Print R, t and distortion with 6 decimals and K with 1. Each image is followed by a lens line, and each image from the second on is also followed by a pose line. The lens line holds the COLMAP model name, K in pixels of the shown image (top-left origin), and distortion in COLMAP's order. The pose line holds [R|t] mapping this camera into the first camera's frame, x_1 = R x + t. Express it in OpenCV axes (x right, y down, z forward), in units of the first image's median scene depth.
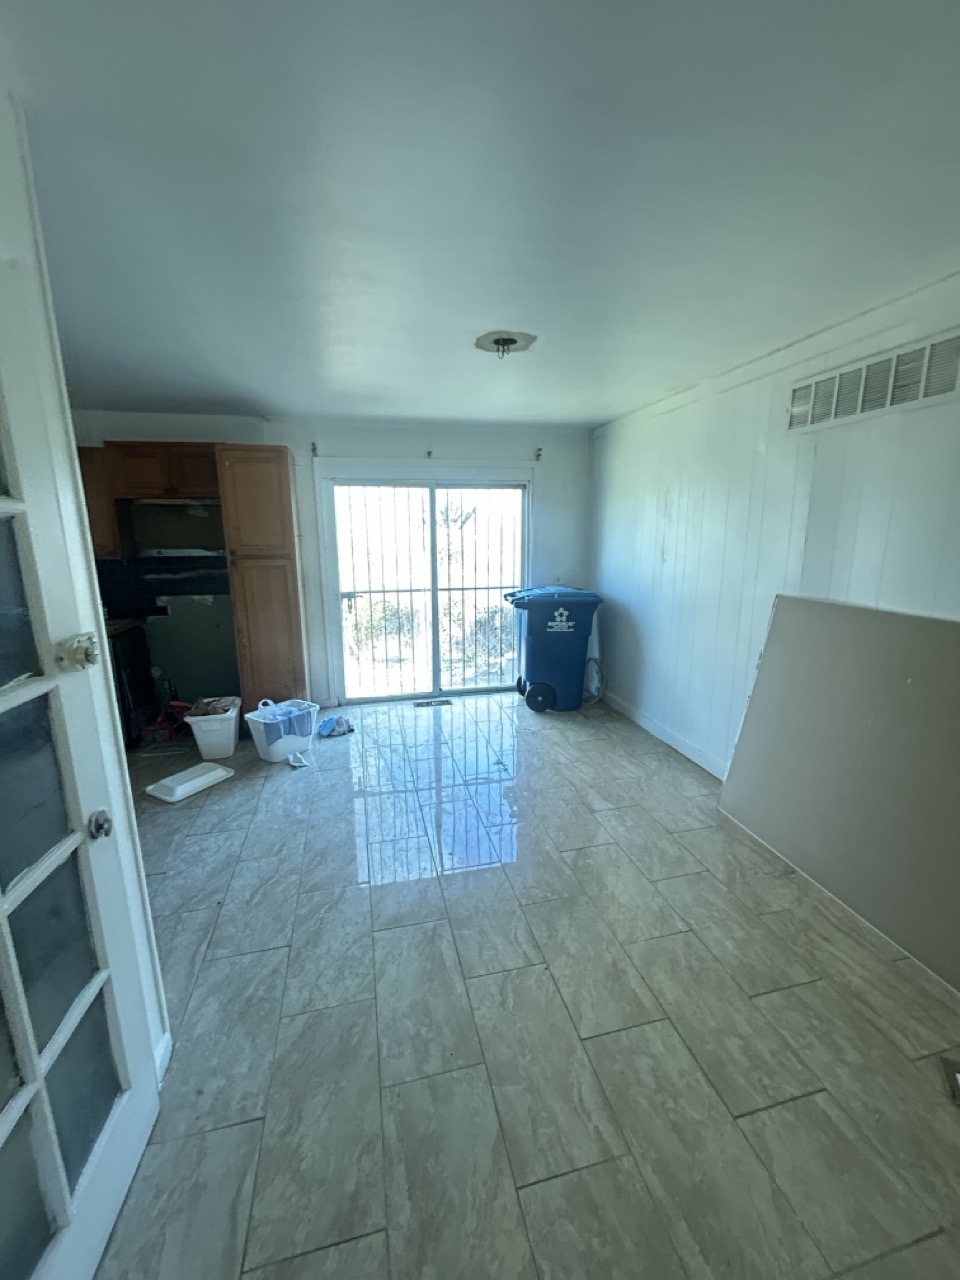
lens RADIAL K [[519.0, 0, 485.6], [0, 519.0, 639.0], [0, 0, 1]] dist [-0.003733, 0.000532]
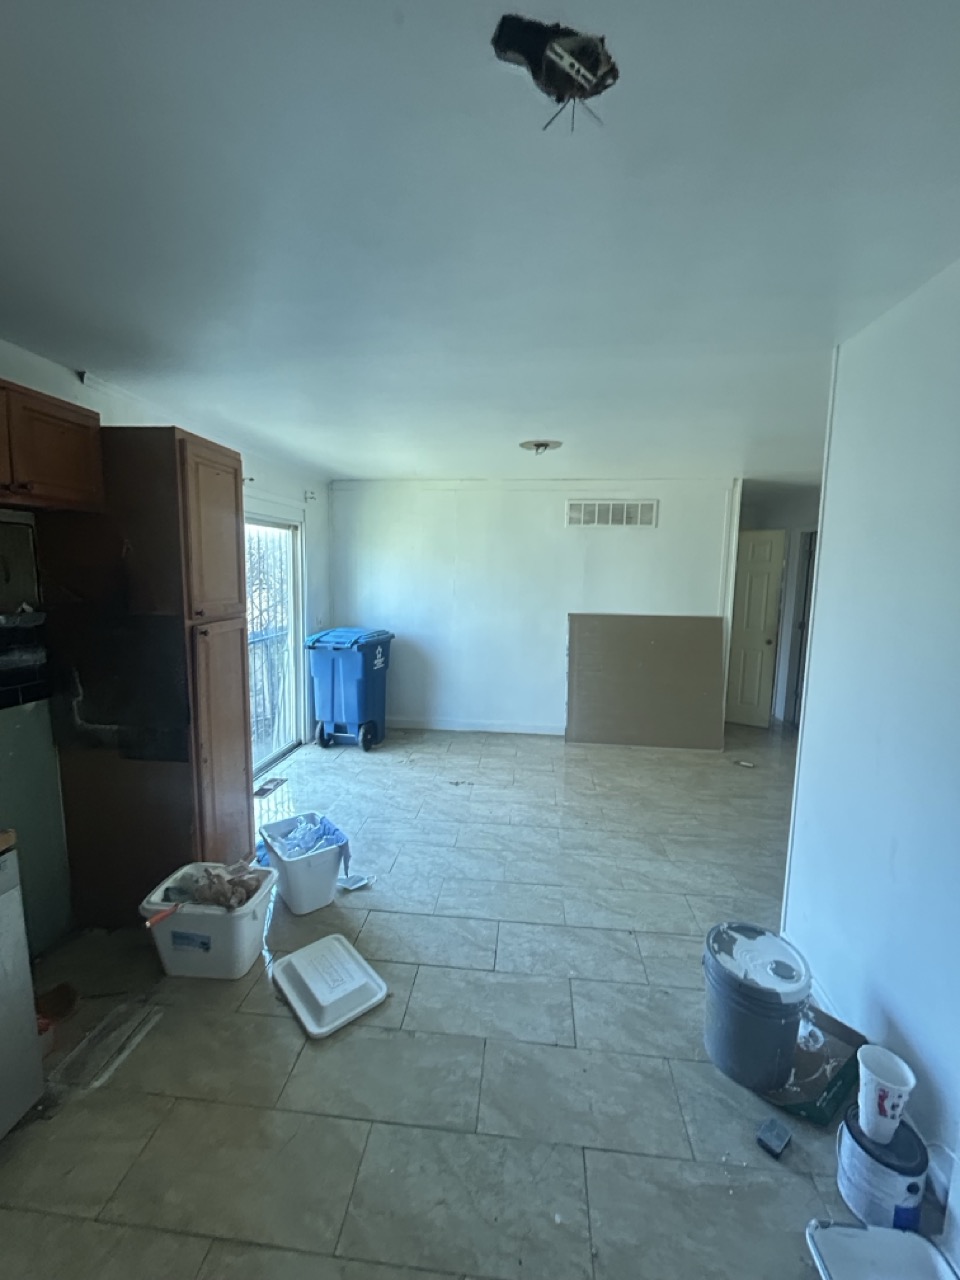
lens RADIAL K [[519.0, 0, 477.3], [0, 519.0, 641.8], [0, 0, 1]] dist [-0.003733, 0.000532]
pose [[0.341601, -0.117905, 0.932420, -1.058313], [0.174304, 0.982836, 0.060422, -0.131446], [-0.923540, 0.141884, 0.356289, 0.571582]]
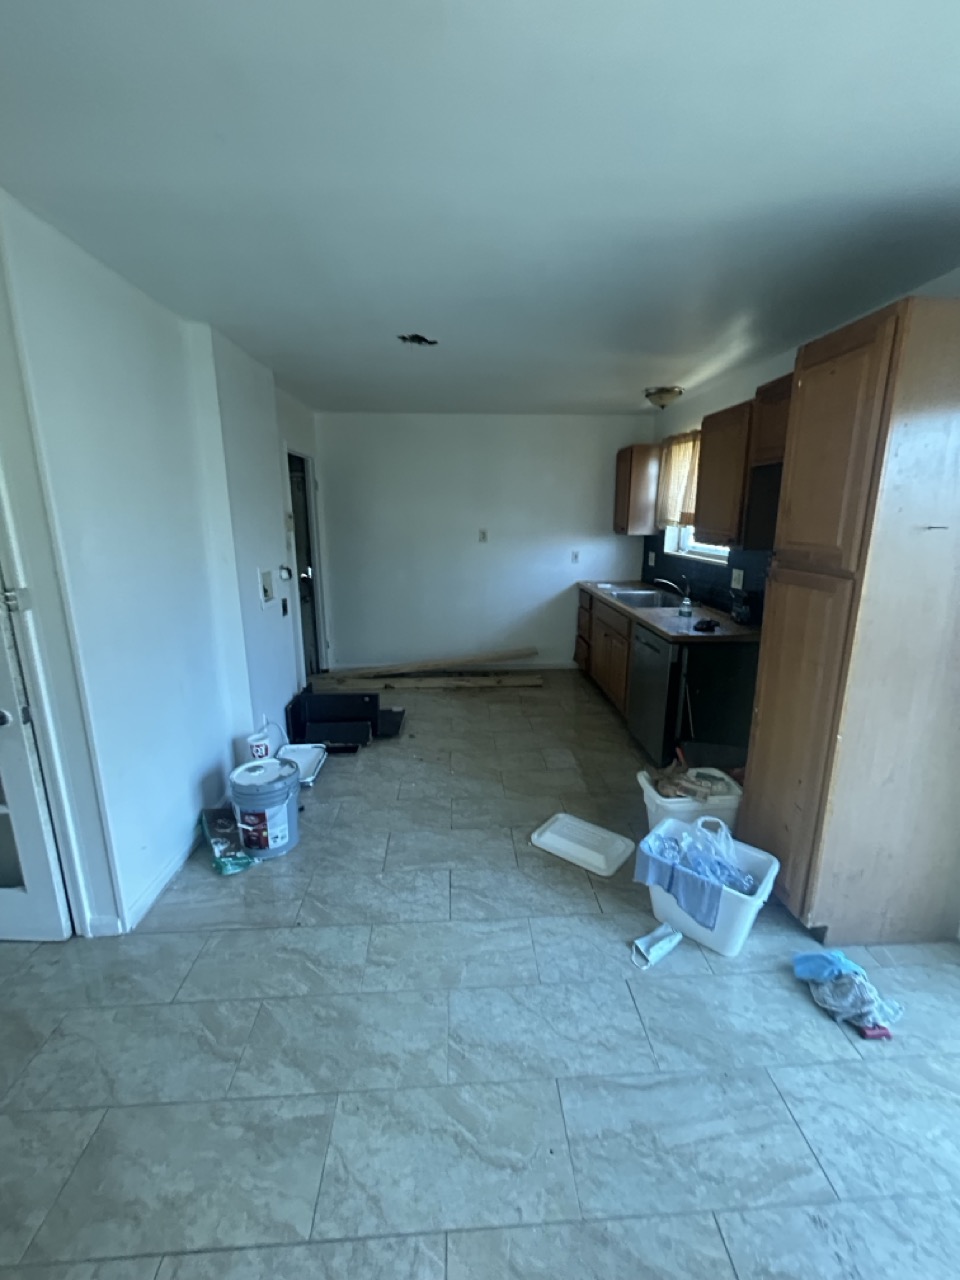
lens RADIAL K [[519.0, 0, 480.1], [0, 519.0, 632.6], [0, 0, 1]] dist [-0.003733, 0.000532]
pose [[-0.185437, 0.227021, -0.956072, 0.128639], [-0.202052, 0.943348, 0.263190, -0.195916], [0.961659, 0.241981, -0.129062, 0.899244]]
